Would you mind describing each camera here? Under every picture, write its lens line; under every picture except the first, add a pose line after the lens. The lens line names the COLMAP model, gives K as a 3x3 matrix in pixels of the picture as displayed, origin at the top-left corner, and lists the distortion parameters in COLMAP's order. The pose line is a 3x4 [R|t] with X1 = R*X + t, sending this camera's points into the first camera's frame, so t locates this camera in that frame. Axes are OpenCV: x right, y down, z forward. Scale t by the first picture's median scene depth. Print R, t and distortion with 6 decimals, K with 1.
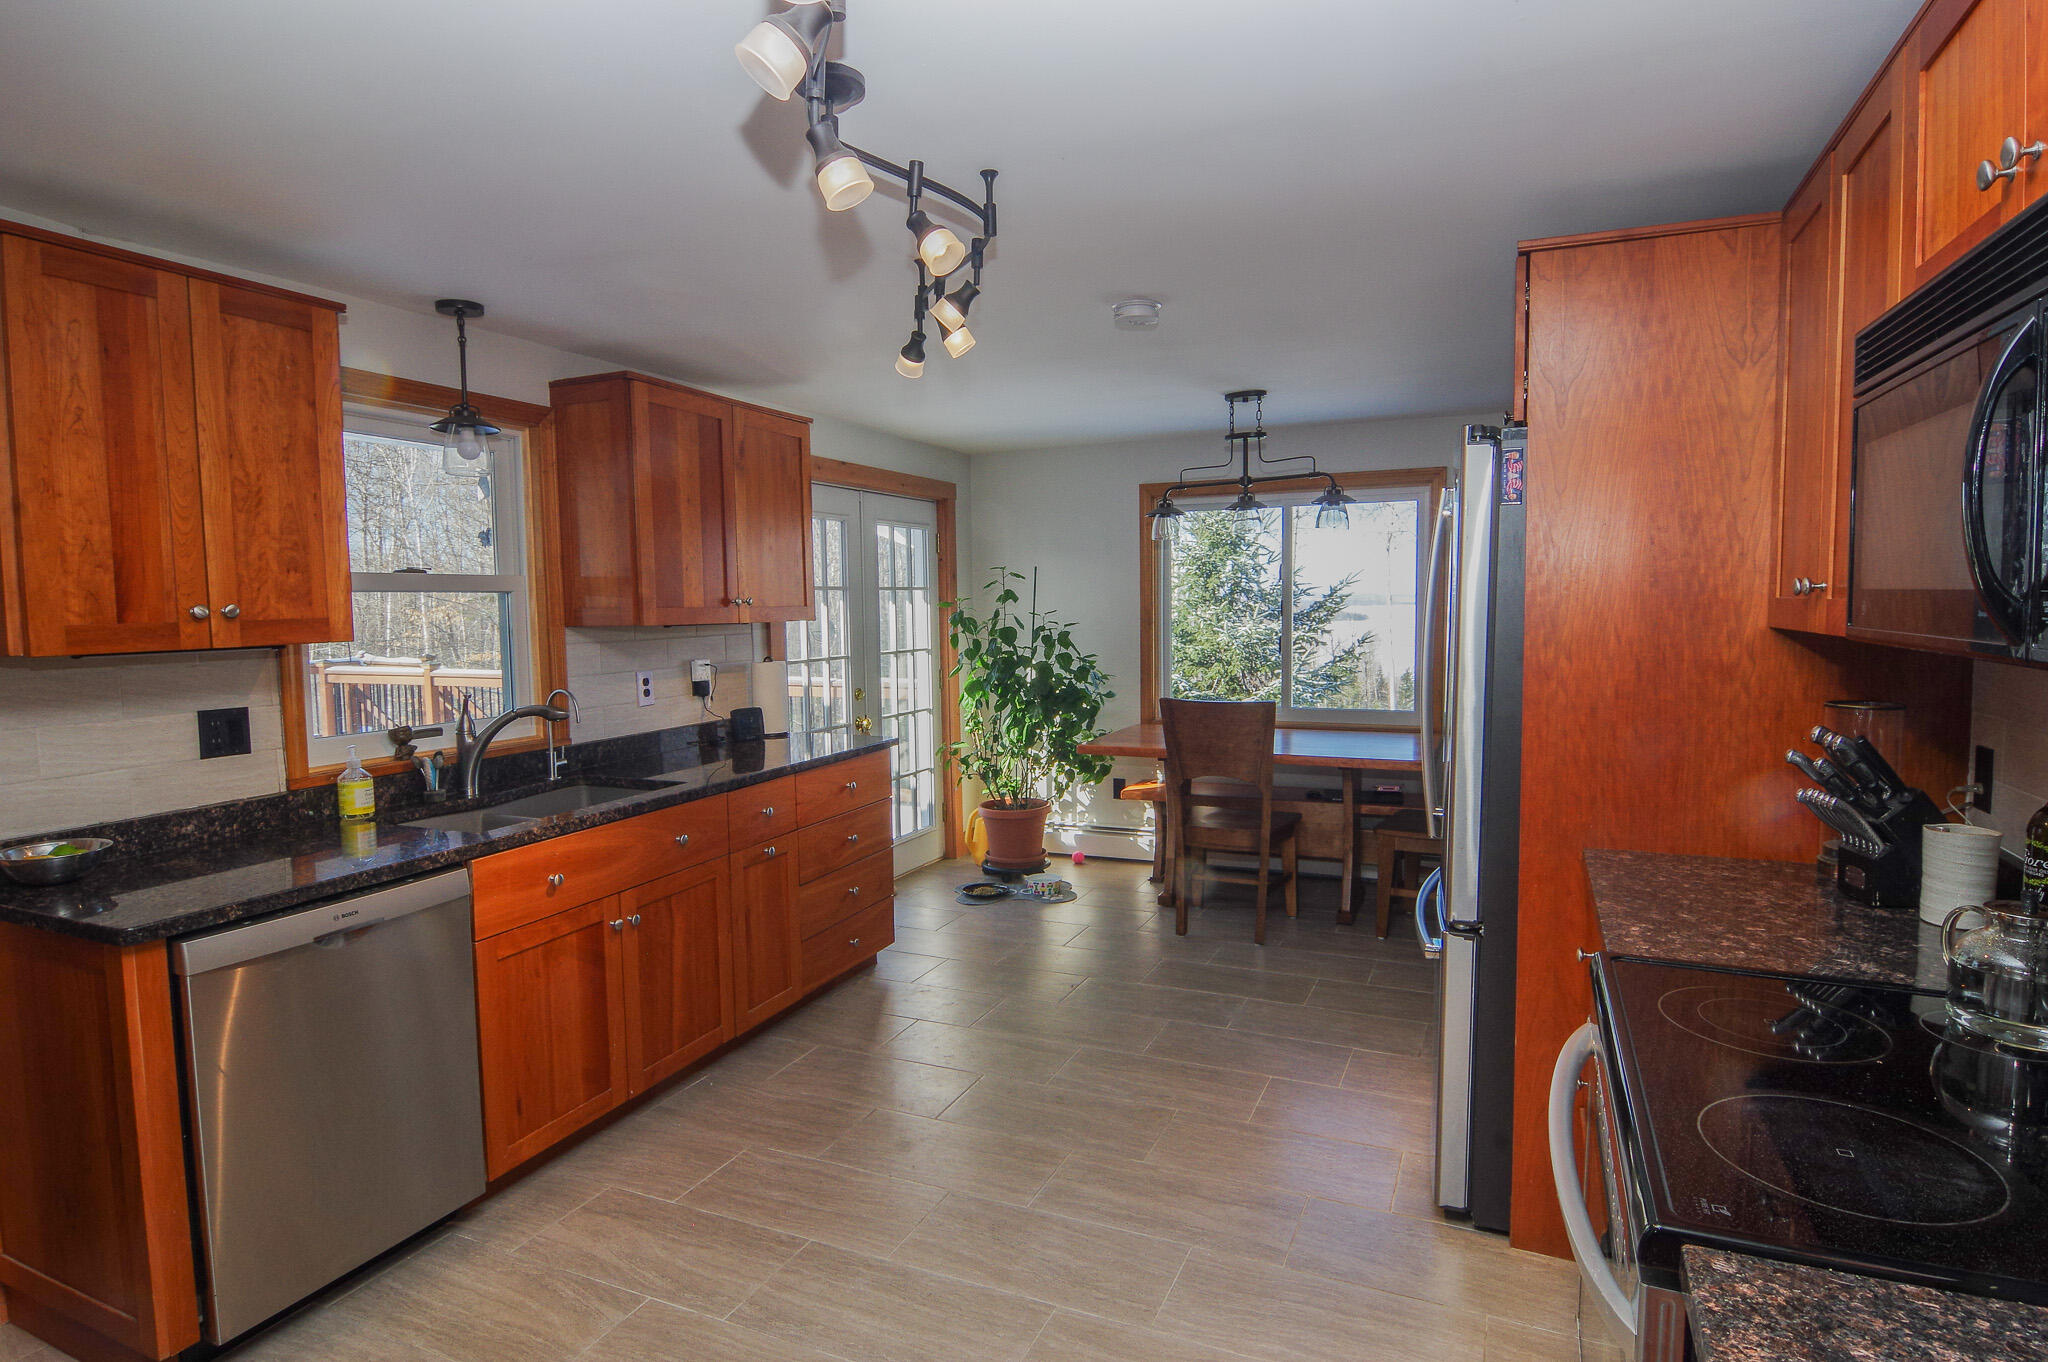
lens RADIAL K [[1093.1, 0, 1033.8], [0, 1093.1, 676.3], [0, 0, 1]] dist [-0.013405, -0.004841]
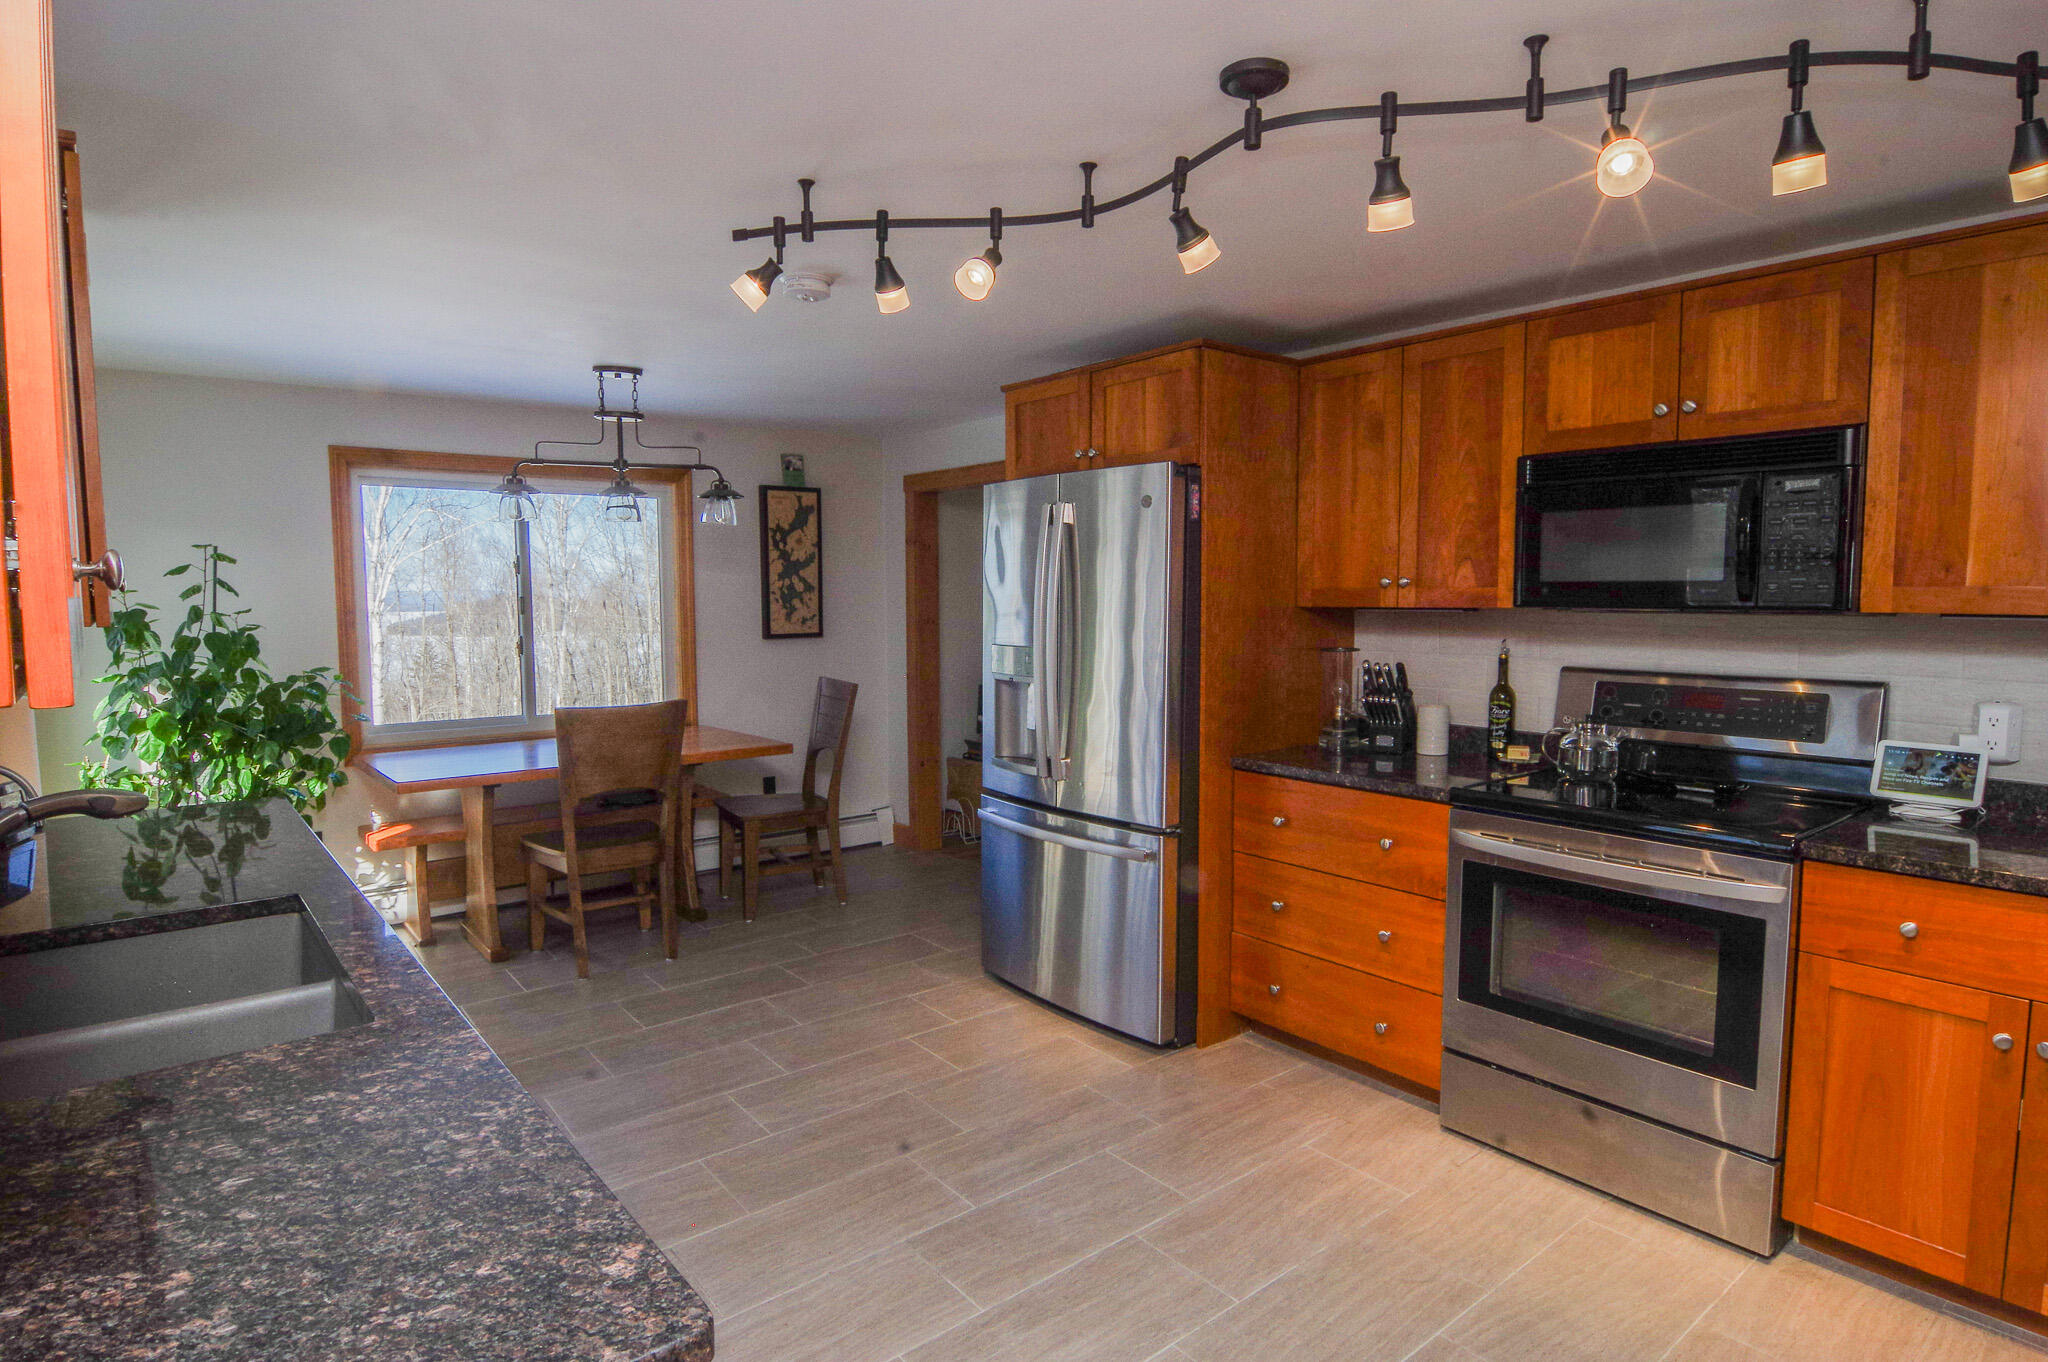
lens RADIAL K [[1093.1, 0, 1028.1], [0, 1093.1, 686.1], [0, 0, 1]] dist [-0.013405, -0.004841]
pose [[0.451998, -0.068708, 0.889369, -0.586454], [0.064596, 0.996933, 0.044189, -0.014197], [-0.889677, 0.037476, 0.455050, 0.352289]]
